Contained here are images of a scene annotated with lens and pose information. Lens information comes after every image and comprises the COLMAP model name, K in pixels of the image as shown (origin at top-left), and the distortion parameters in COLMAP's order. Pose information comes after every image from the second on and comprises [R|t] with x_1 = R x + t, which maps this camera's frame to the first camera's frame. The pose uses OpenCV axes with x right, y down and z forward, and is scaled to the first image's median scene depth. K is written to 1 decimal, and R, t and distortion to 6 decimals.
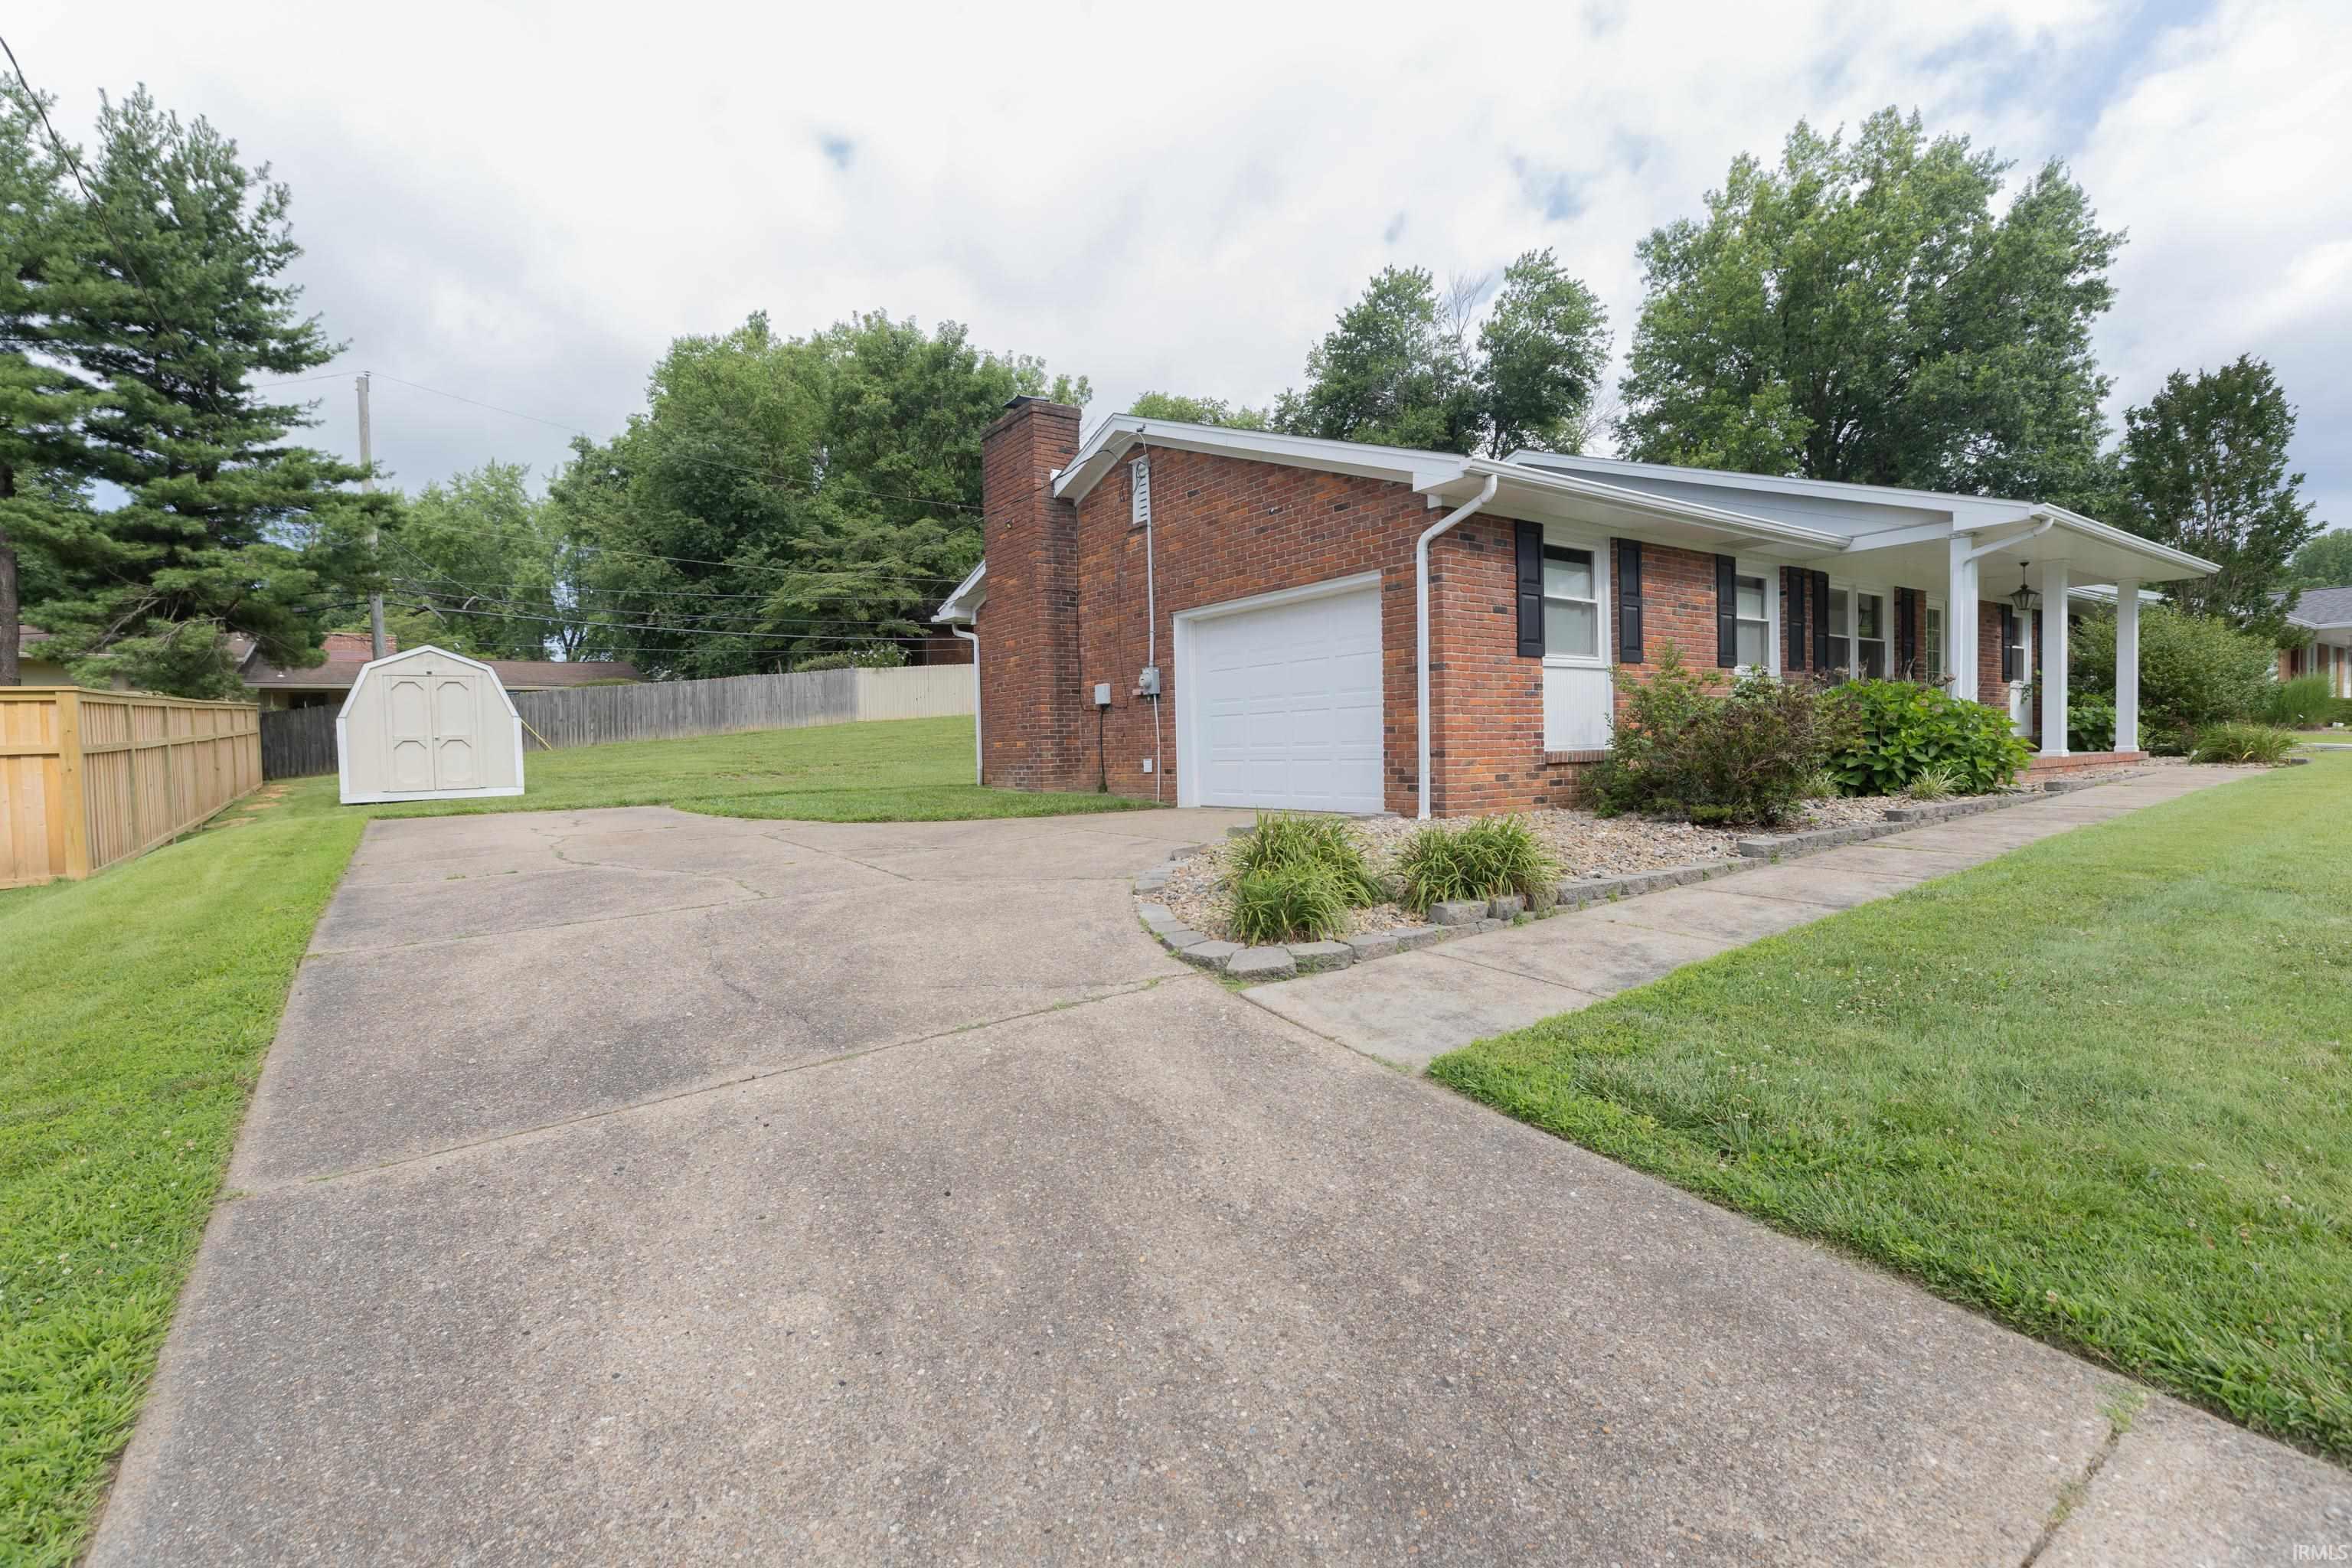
lens RADIAL K [[1078.8, 0, 1178.6], [0, 1078.8, 771.2], [0, 0, 1]] dist [-0.000057, 0.000655]
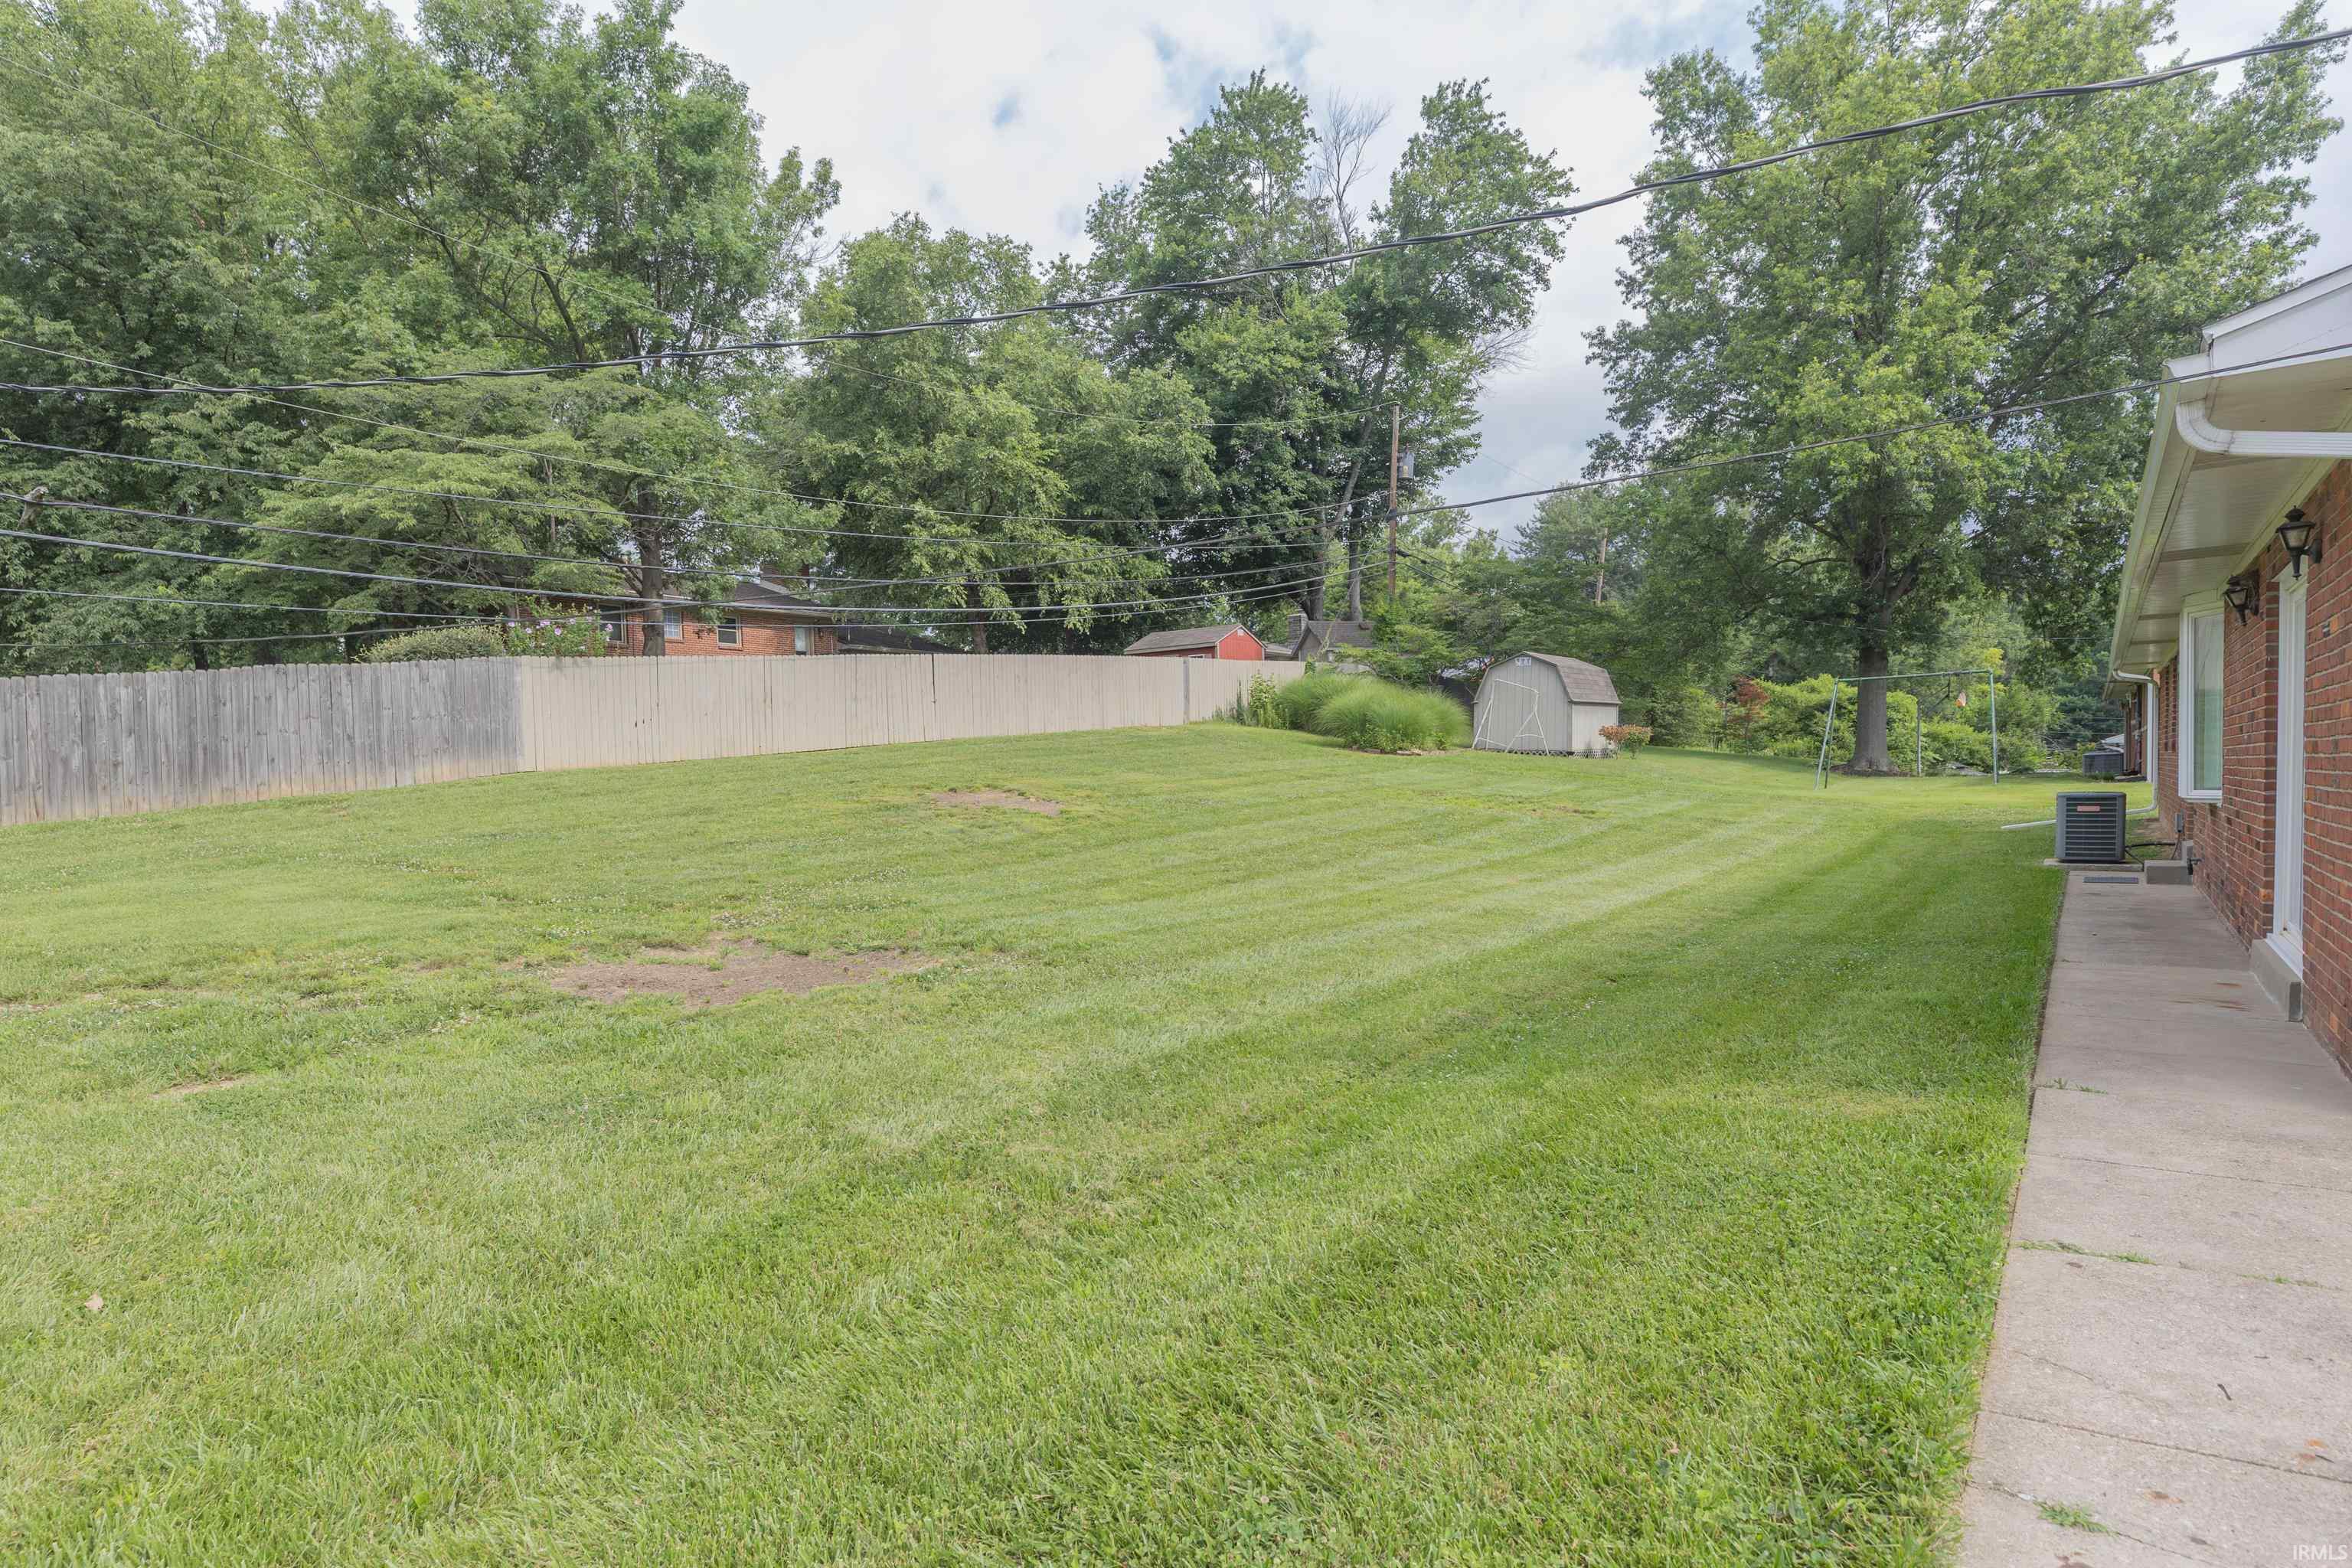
lens RADIAL K [[1395.8, 0, 1173.1], [0, 1395.8, 849.9], [0, 0, 1]] dist [-0.006435, 0.000162]
pose [[0.945730, -0.020487, 0.324308, -0.210573], [0.014403, 0.999673, 0.021148, -0.019383], [-0.324635, -0.015329, 0.945715, 0.314582]]
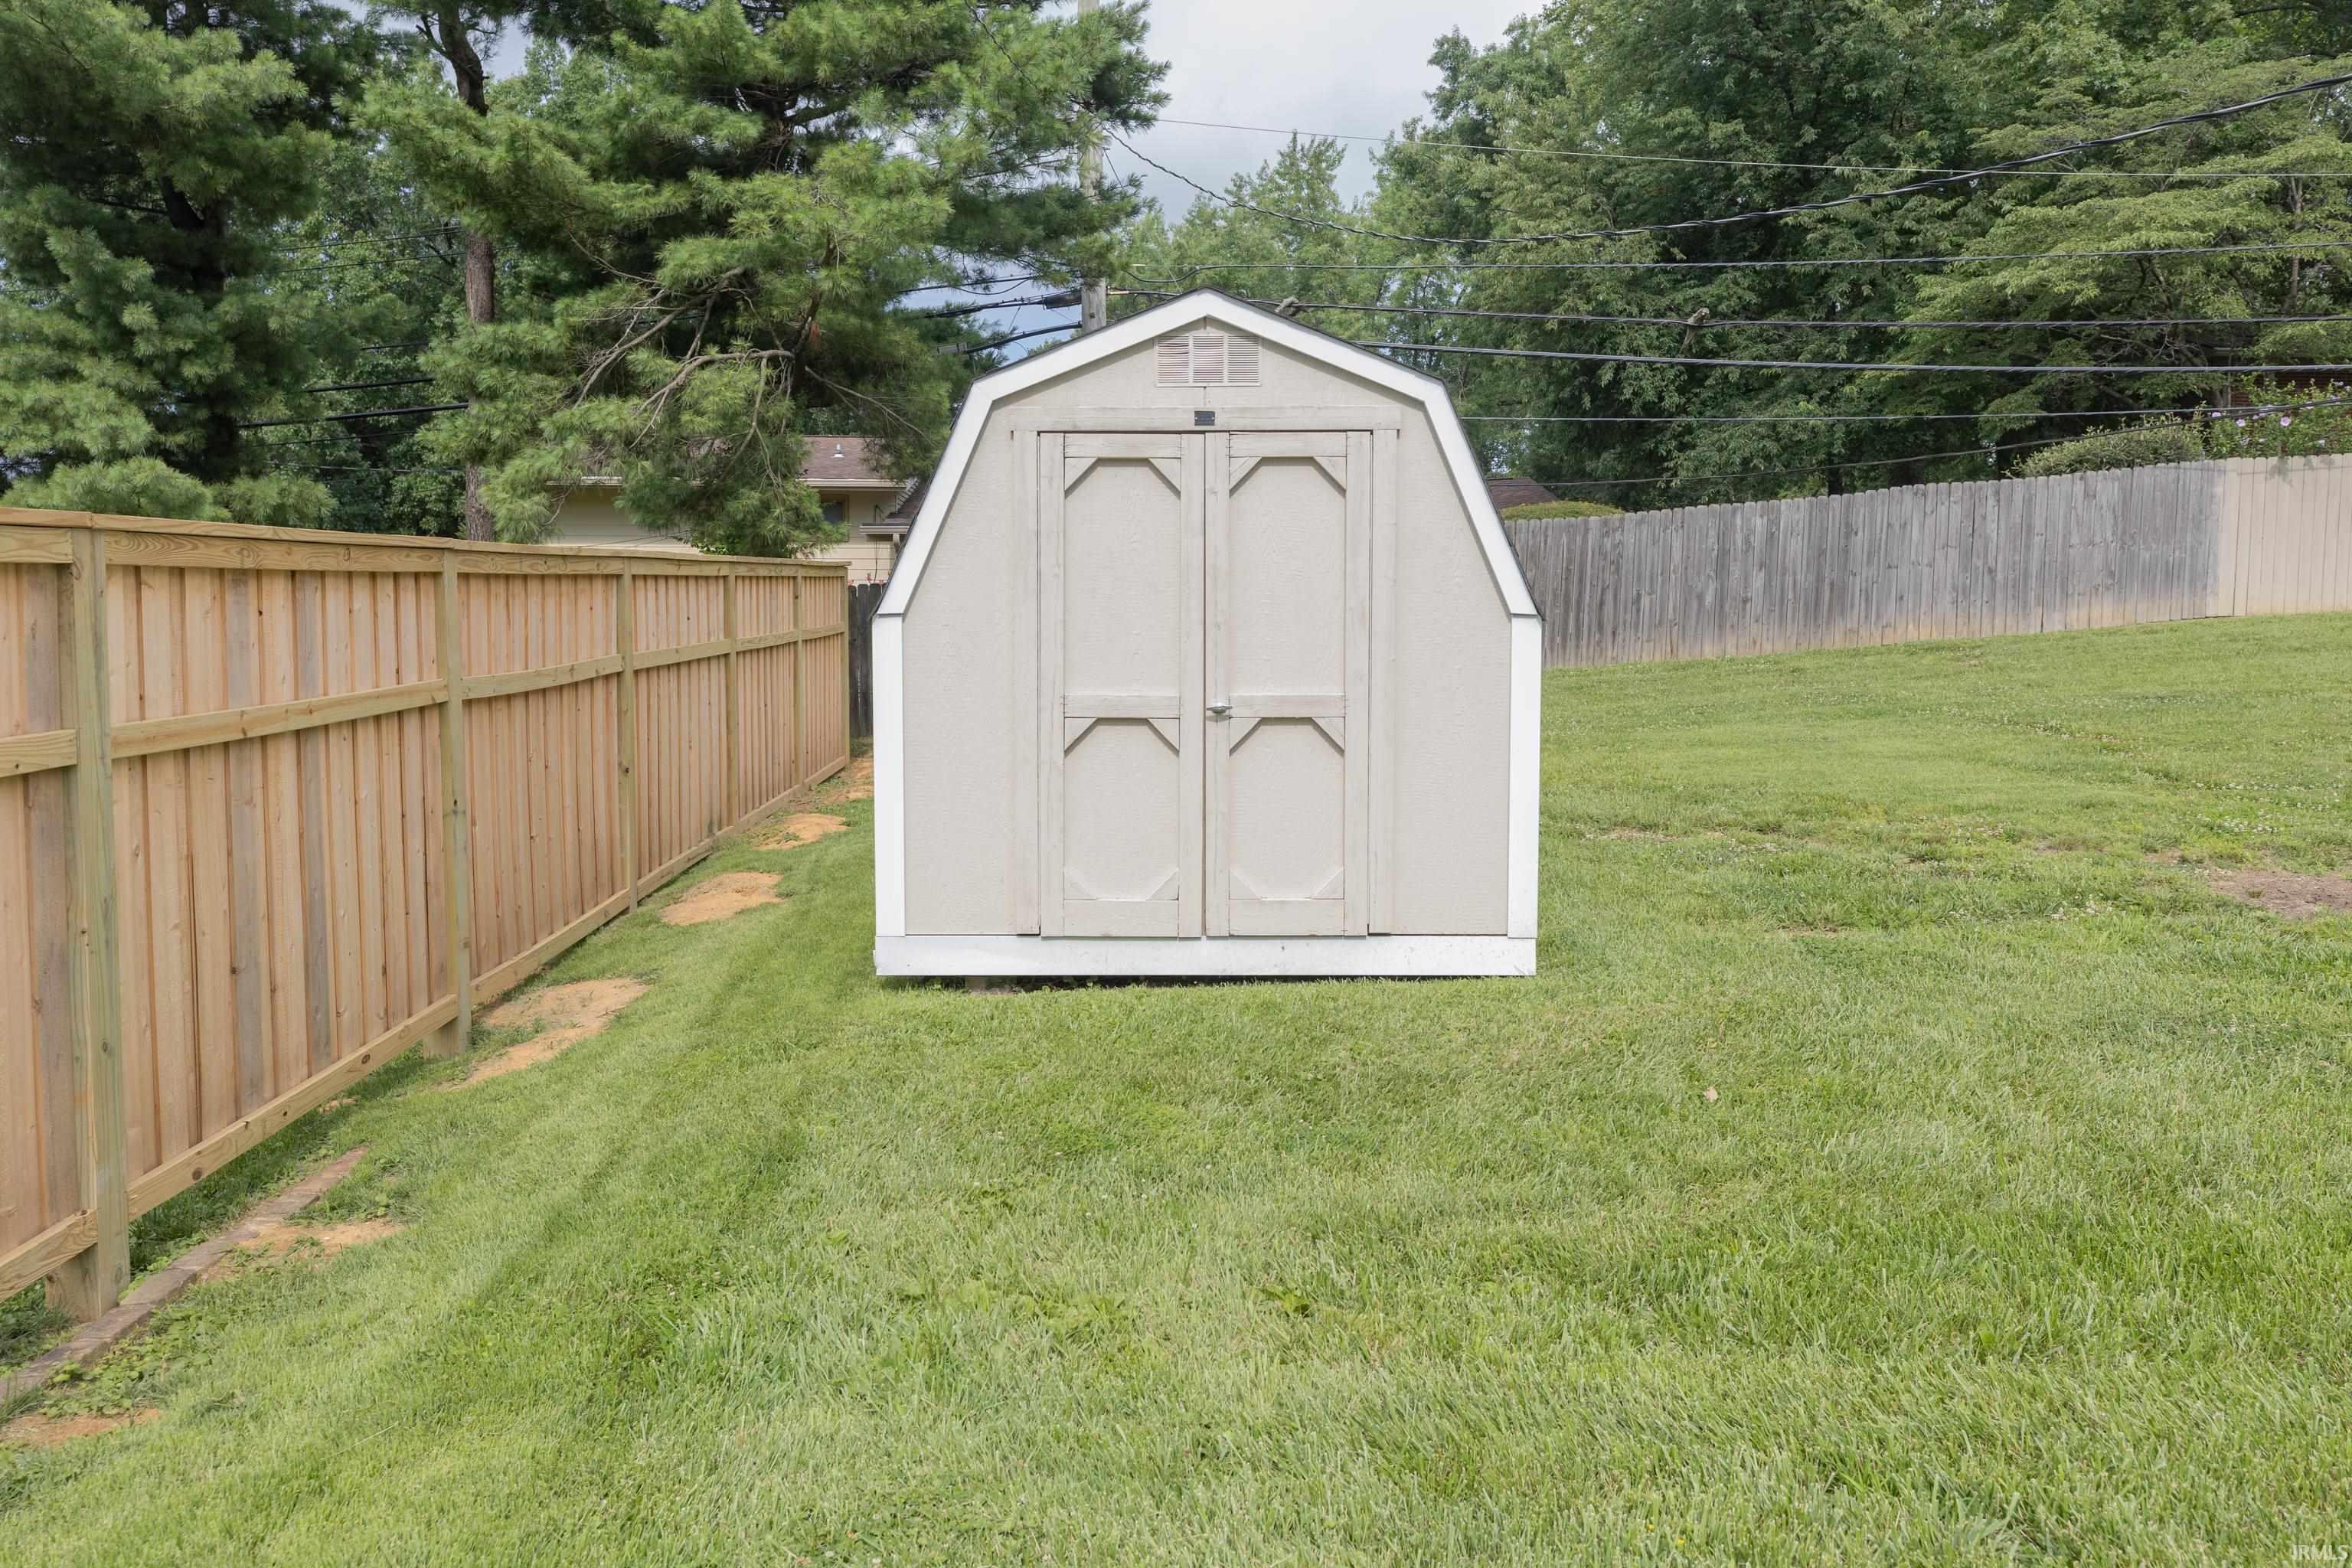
lens RADIAL K [[1844.3, 0, 1128.1], [0, 1844.3, 756.5], [0, 0, 1]] dist [0.030722, -0.005638]
pose [[0.804889, 0.061928, -0.590185, -0.206057], [-0.038610, 0.997898, 0.052053, -0.017670], [0.592168, -0.019110, 0.805588, 0.294218]]
